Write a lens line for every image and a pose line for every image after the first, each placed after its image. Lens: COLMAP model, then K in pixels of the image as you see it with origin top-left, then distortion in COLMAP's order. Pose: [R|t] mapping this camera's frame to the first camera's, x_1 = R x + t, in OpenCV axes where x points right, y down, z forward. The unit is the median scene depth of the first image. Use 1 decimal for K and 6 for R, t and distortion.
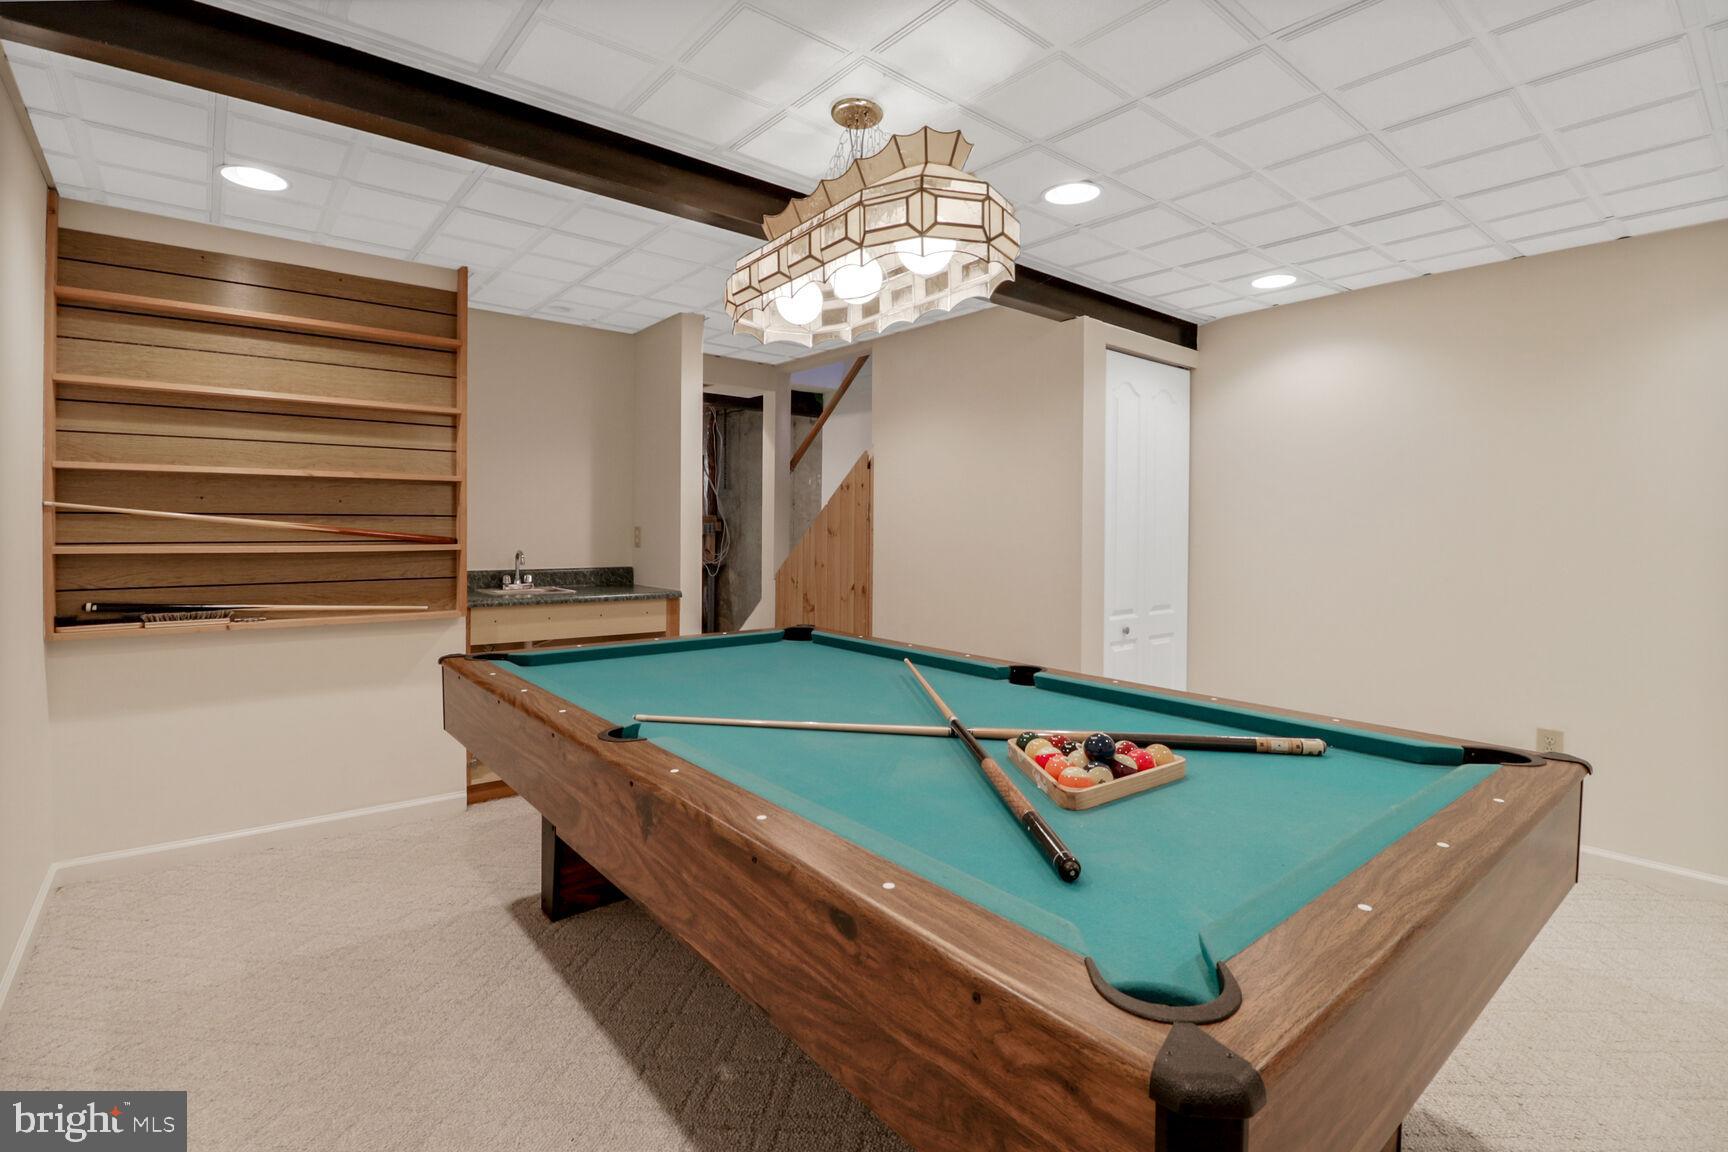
lens RADIAL K [[810.8, 0, 878.5], [0, 810.8, 544.8], [0, 0, 1]] dist [0.000865, -0.015368]
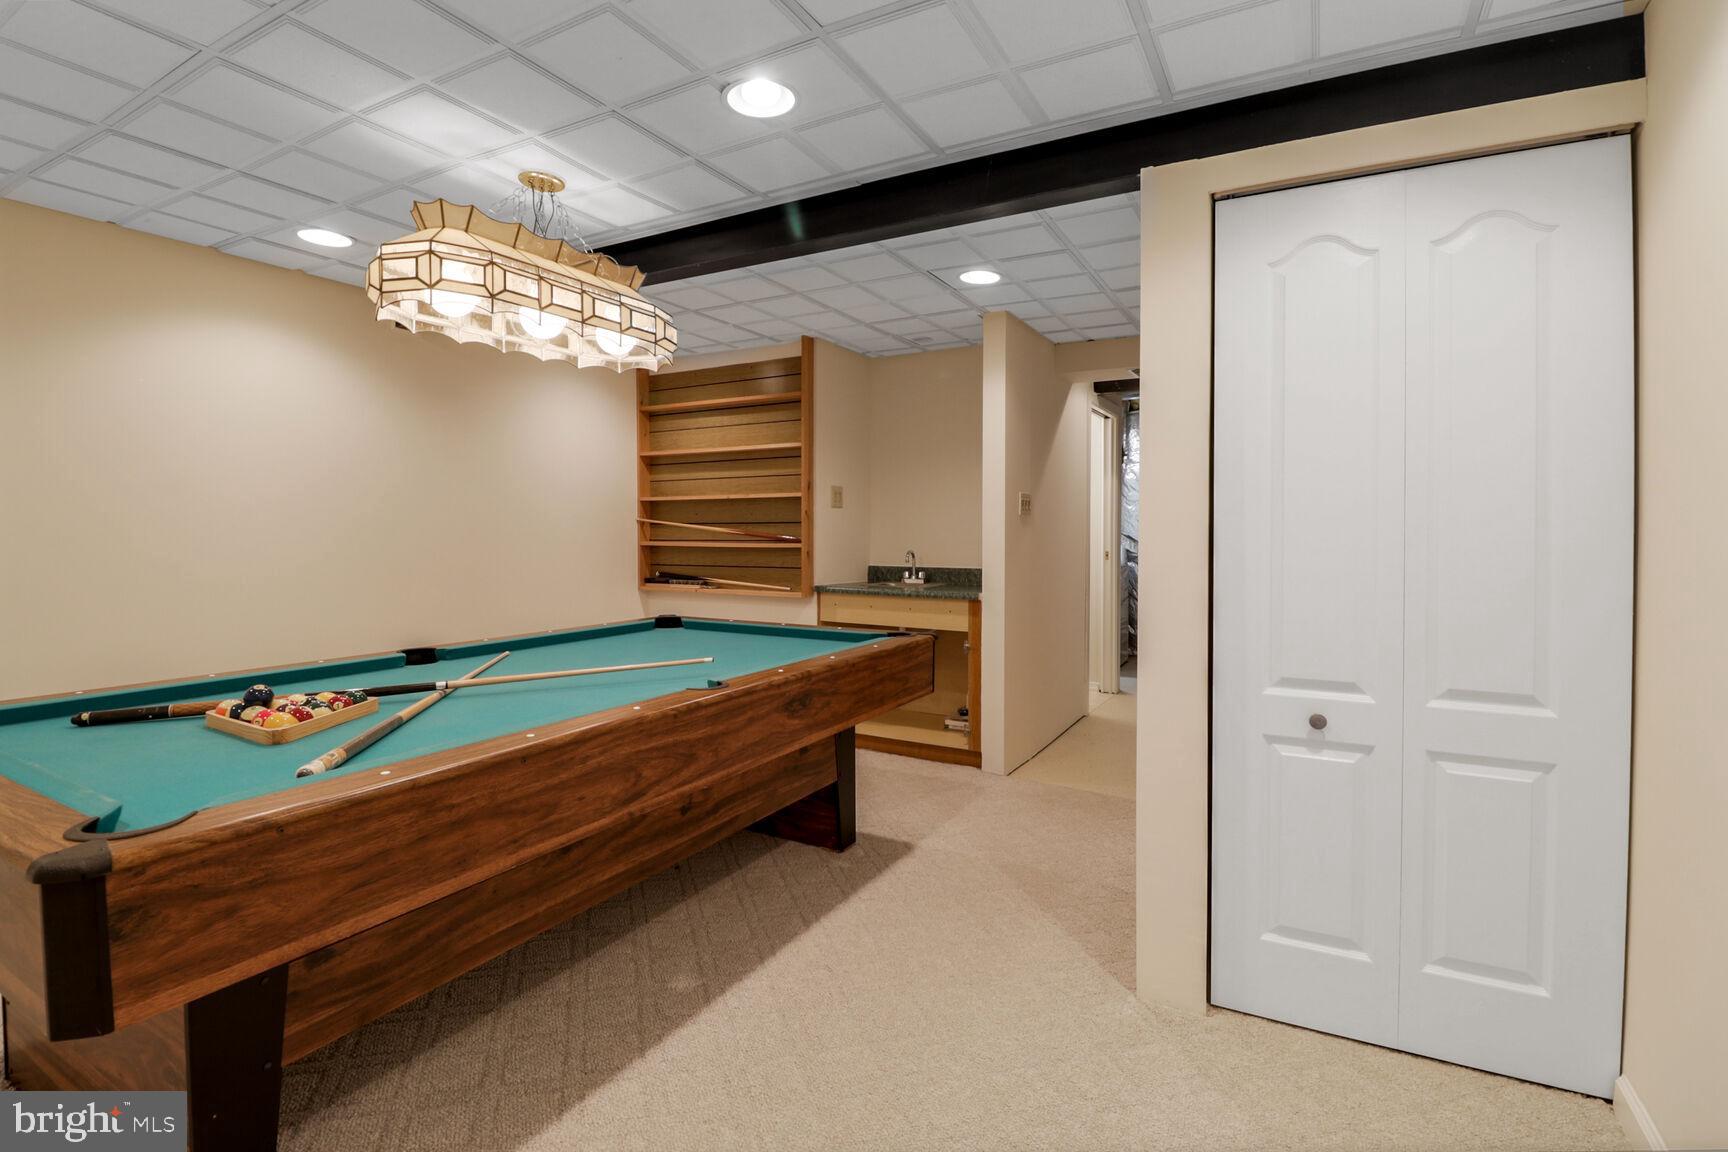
lens RADIAL K [[810.8, 0, 878.5], [0, 810.8, 544.8], [0, 0, 1]] dist [0.000865, -0.015368]
pose [[0.356140, 0.006590, -0.934409, 0.796637], [-0.019609, 0.999808, -0.000422, -0.000141], [0.934227, 0.018473, 0.356201, 0.649849]]
